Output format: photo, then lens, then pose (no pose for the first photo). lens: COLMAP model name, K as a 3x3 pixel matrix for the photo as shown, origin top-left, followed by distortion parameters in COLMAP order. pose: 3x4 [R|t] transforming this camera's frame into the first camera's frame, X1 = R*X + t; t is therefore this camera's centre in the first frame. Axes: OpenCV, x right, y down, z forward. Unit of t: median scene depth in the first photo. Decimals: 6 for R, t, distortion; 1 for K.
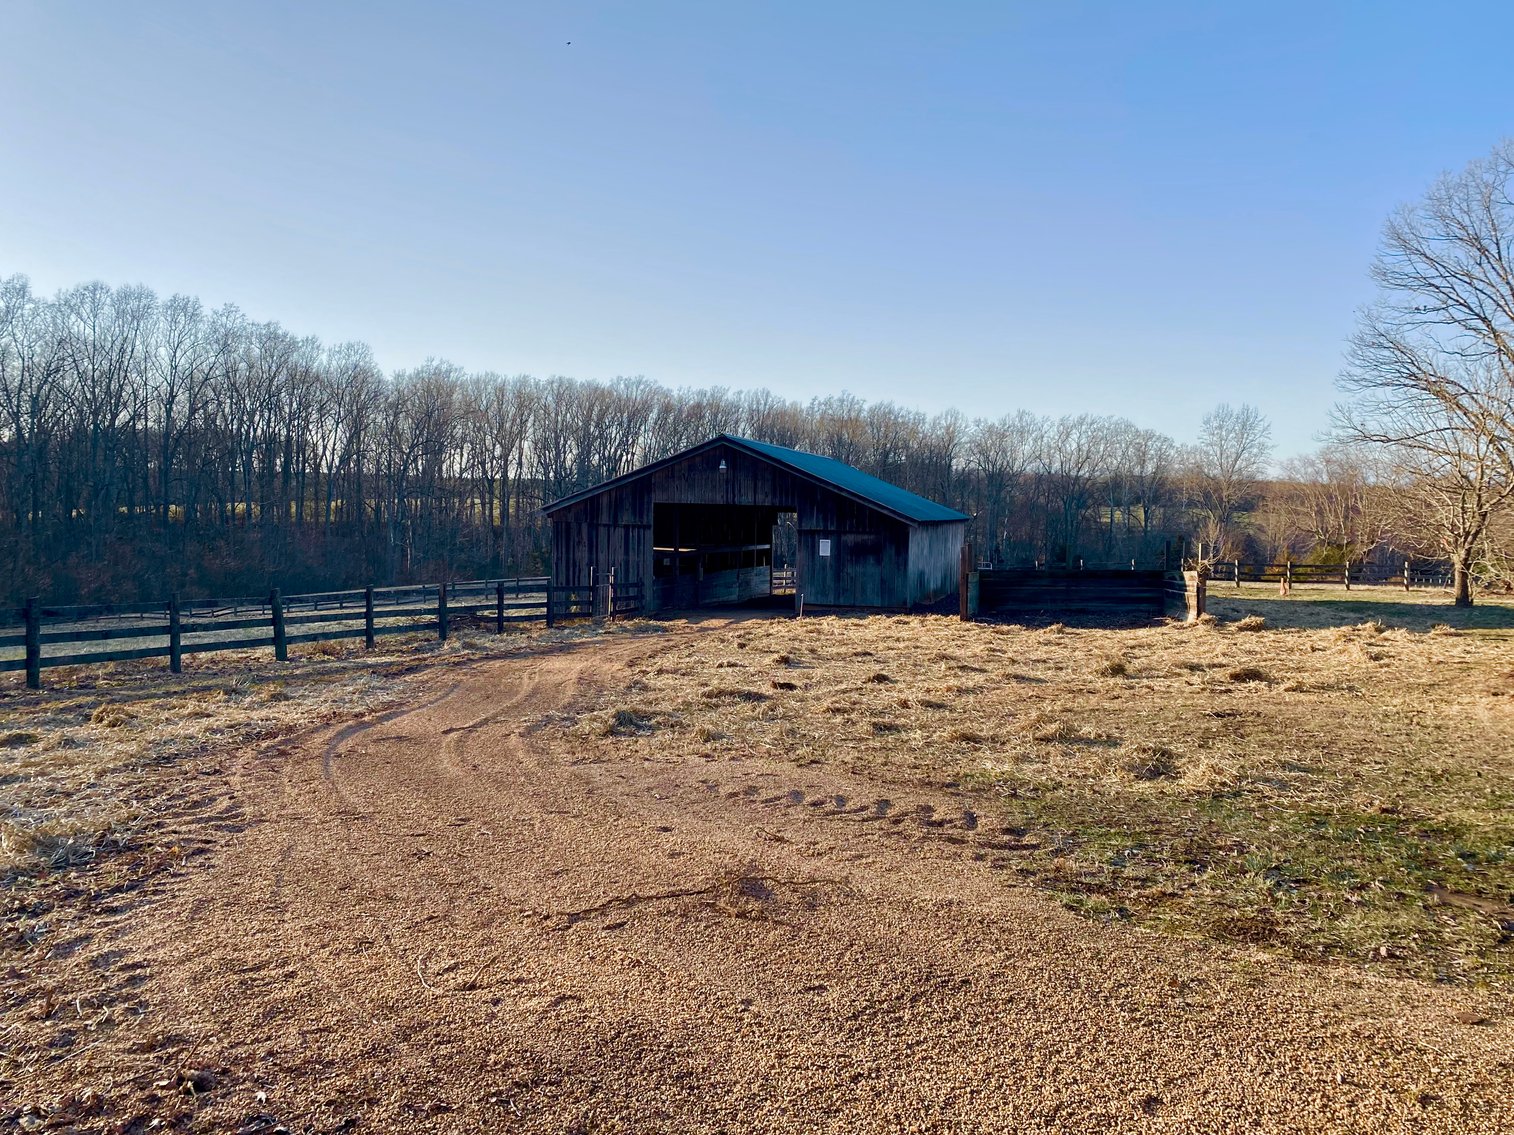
lens RADIAL K [[1157.8, 0, 748.4], [0, 1157.8, 576.4], [0, 0, 1]] dist [0.017390, -0.028761]
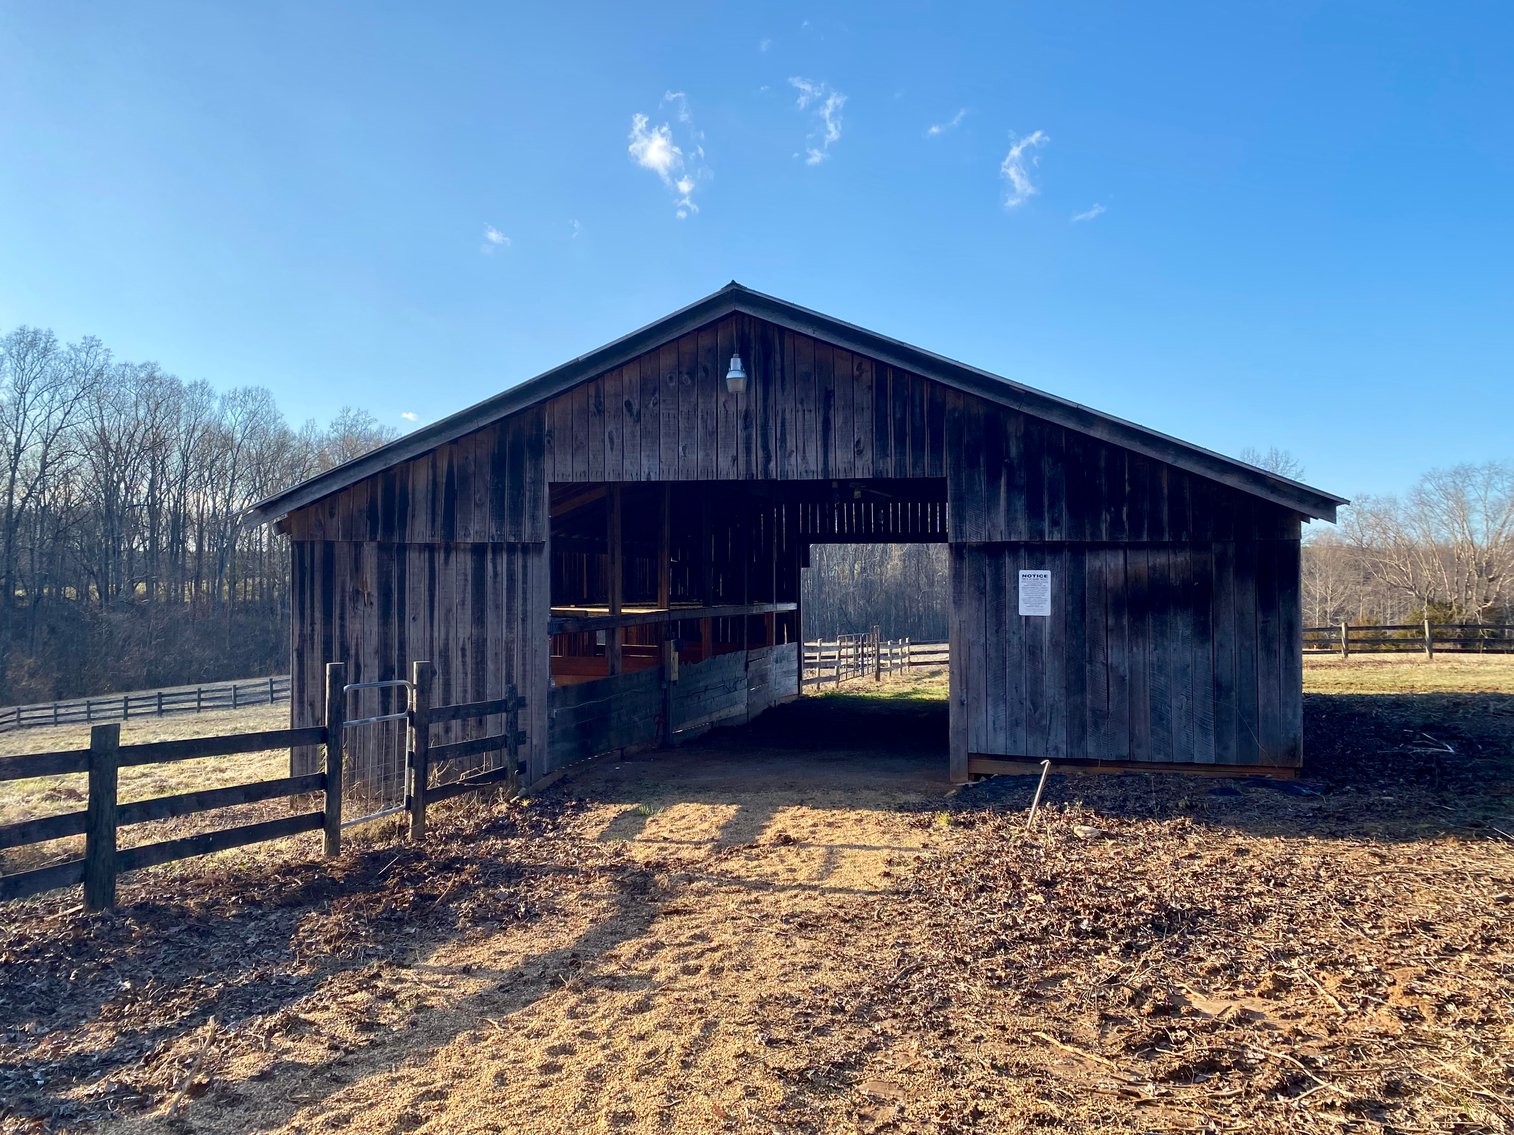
lens RADIAL K [[1157.8, 0, 749.4], [0, 1157.8, 567.2], [0, 0, 1]] dist [0.017390, -0.028761]
pose [[0.999188, -0.015963, 0.036992, -0.030845], [0.018558, 0.997311, -0.070895, -0.008725], [-0.035761, 0.071524, 0.996798, 0.612015]]
